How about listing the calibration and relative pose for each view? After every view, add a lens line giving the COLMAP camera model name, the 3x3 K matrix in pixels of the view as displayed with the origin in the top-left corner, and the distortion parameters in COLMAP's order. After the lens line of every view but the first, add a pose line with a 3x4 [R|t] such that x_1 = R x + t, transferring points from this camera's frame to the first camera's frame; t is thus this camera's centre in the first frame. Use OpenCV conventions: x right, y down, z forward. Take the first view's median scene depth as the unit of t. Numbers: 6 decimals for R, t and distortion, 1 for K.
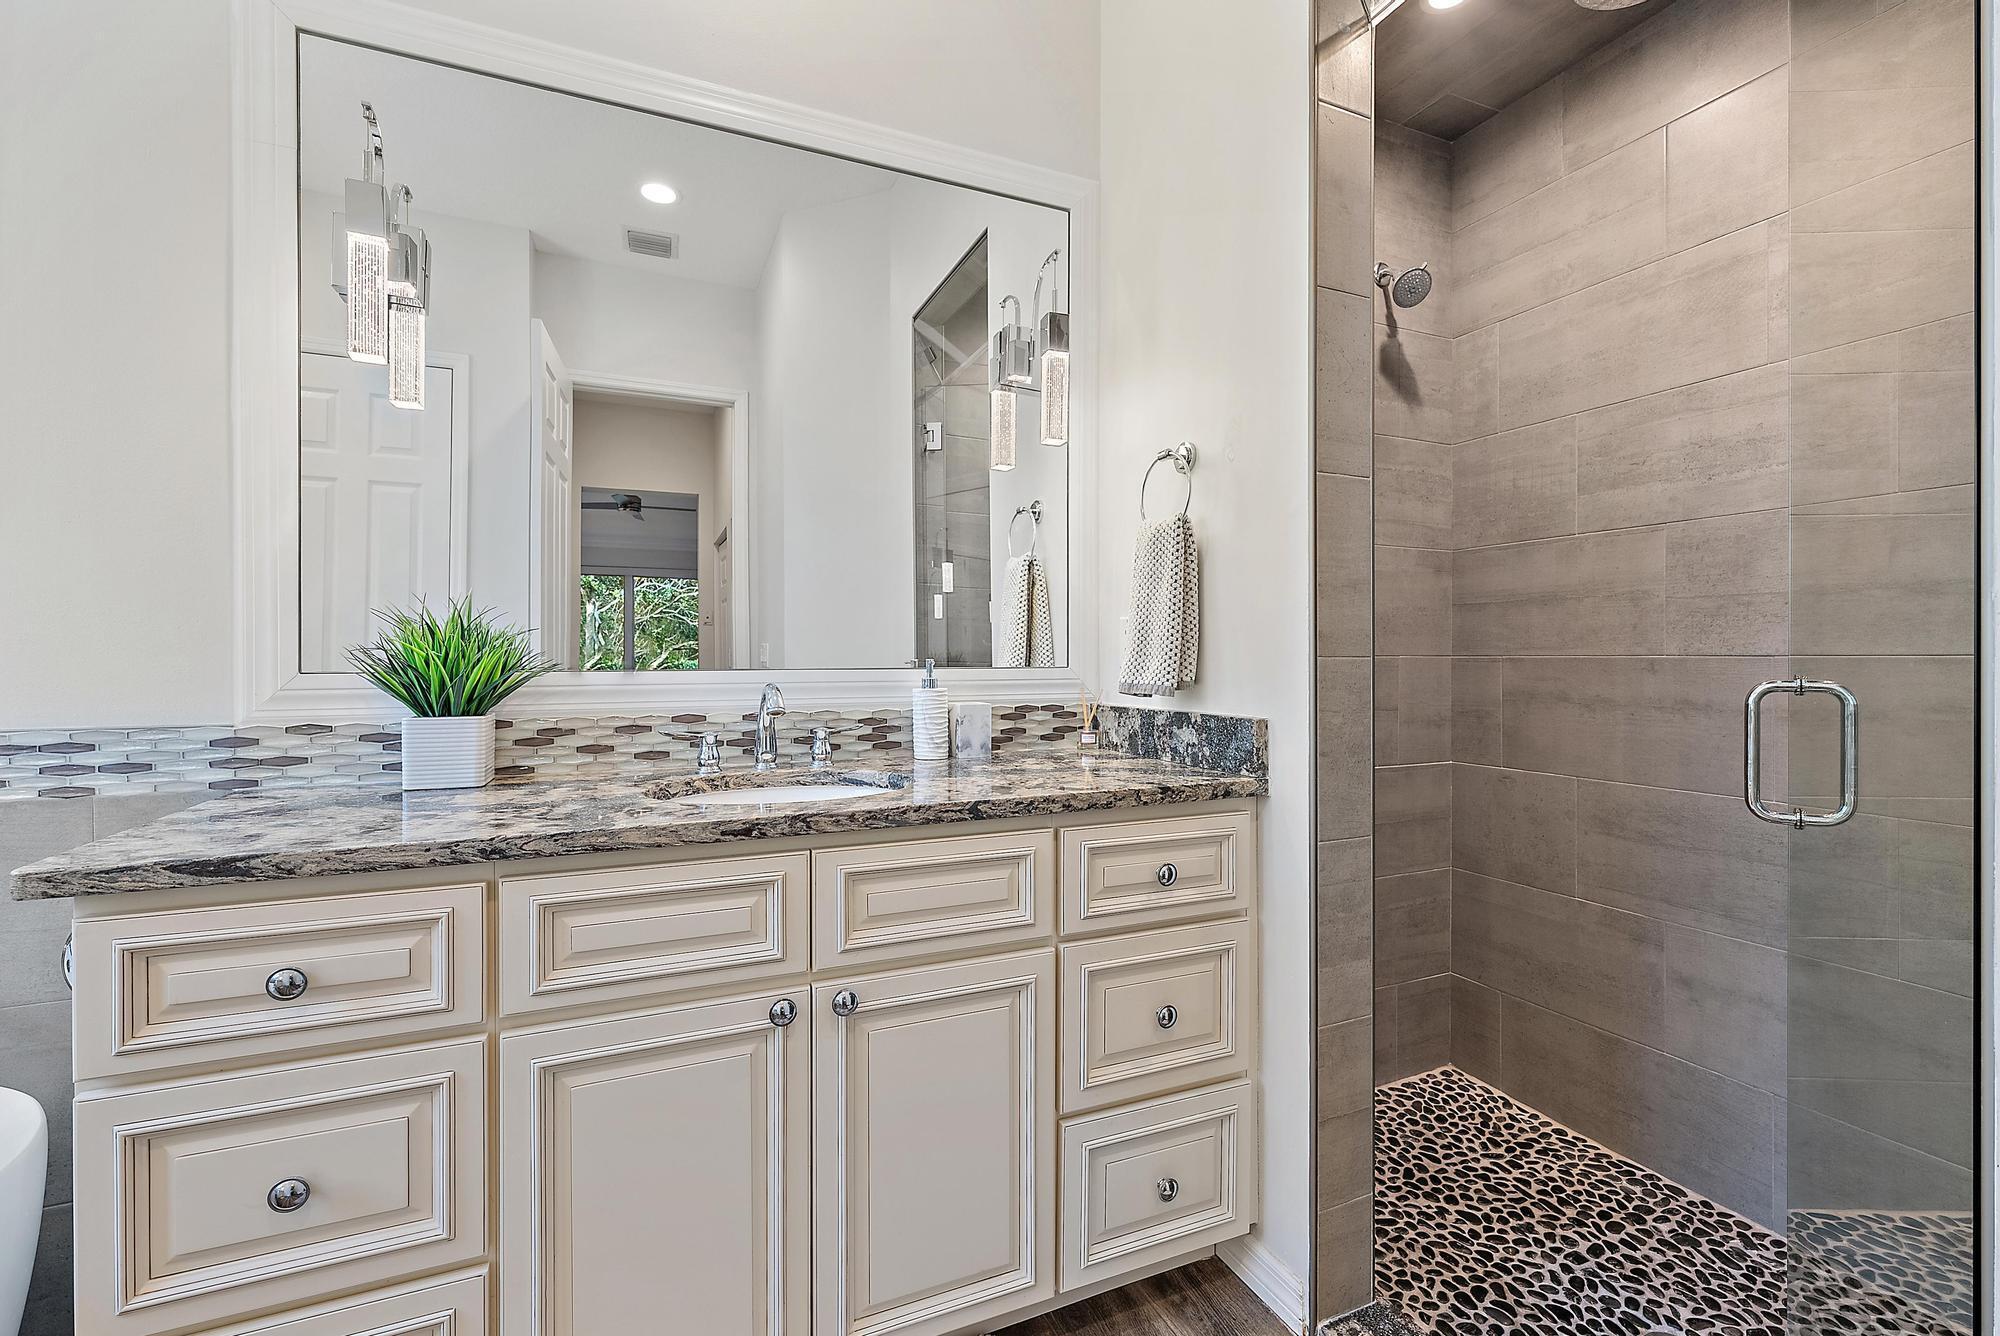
lens RADIAL K [[854.9, 0, 1003.2], [0, 854.9, 656.6], [0, 0, 1]] dist [-0.001880, 0.000532]
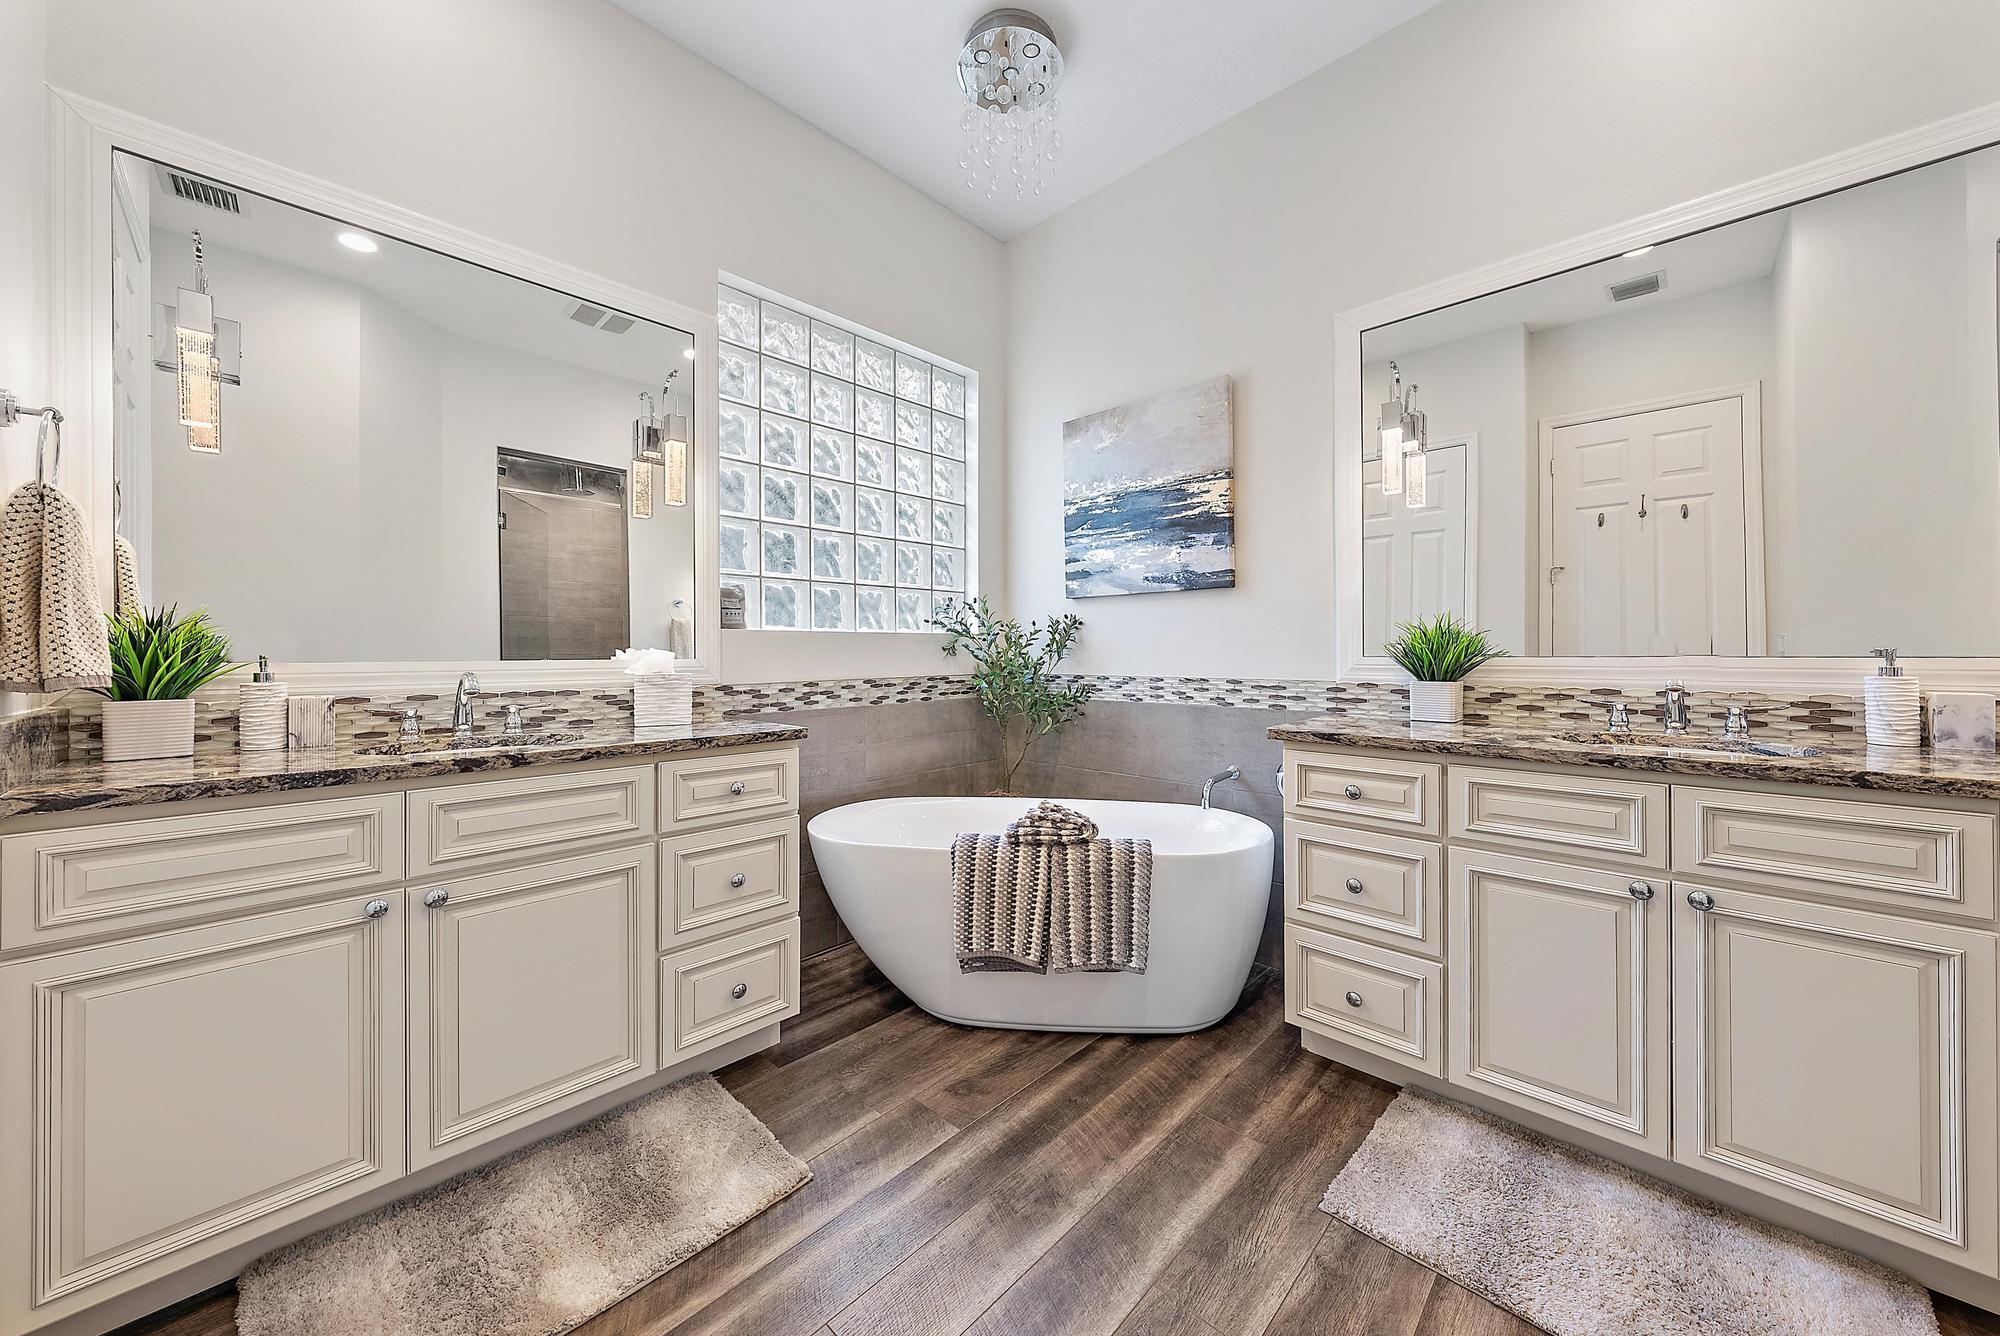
lens RADIAL K [[707.9, 0, 1008.5], [0, 707.9, 650.9], [0, 0, 1]] dist [-0.001815, 0.000149]
pose [[0.386282, -0.000499, -0.922381, 0.382372], [0.004530, 0.999989, 0.001356, 0.000854], [0.922370, -0.004702, 0.386280, -0.401981]]
